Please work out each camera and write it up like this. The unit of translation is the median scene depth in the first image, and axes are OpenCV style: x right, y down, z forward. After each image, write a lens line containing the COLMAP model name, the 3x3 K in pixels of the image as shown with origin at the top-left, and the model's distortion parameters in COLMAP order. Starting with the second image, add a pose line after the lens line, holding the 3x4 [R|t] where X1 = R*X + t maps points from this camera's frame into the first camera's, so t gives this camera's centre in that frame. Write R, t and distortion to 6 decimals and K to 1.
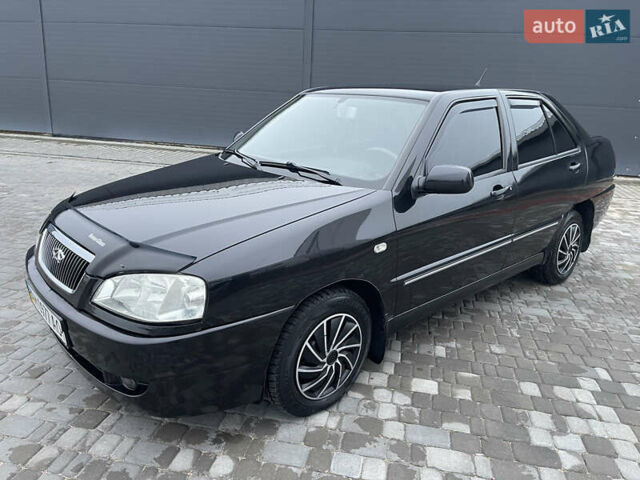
lens RADIAL K [[479.4, 0, 319.3], [0, 479.4, 239.0], [0, 0, 1]] dist [0.080764, -0.103984]
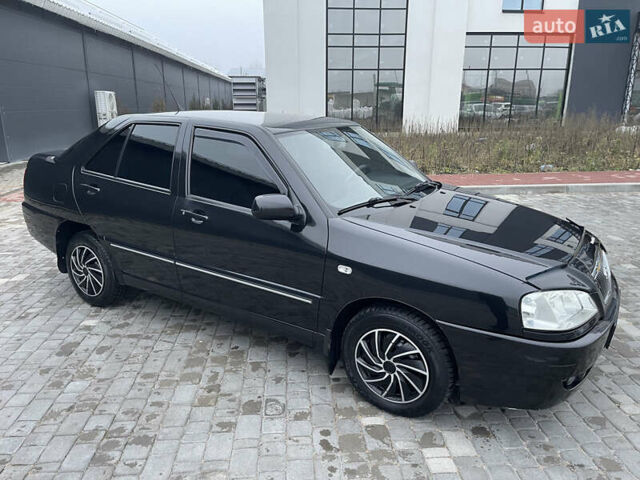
lens RADIAL K [[479.4, 0, 324.4], [0, 479.4, 240.5], [0, 0, 1]] dist [0.080764, -0.103984]
pose [[-0.269313, -0.294100, 0.917047, -1.332572], [0.265732, 0.892569, 0.364289, -0.617484], [-0.925665, 0.341797, -0.162229, 1.676037]]
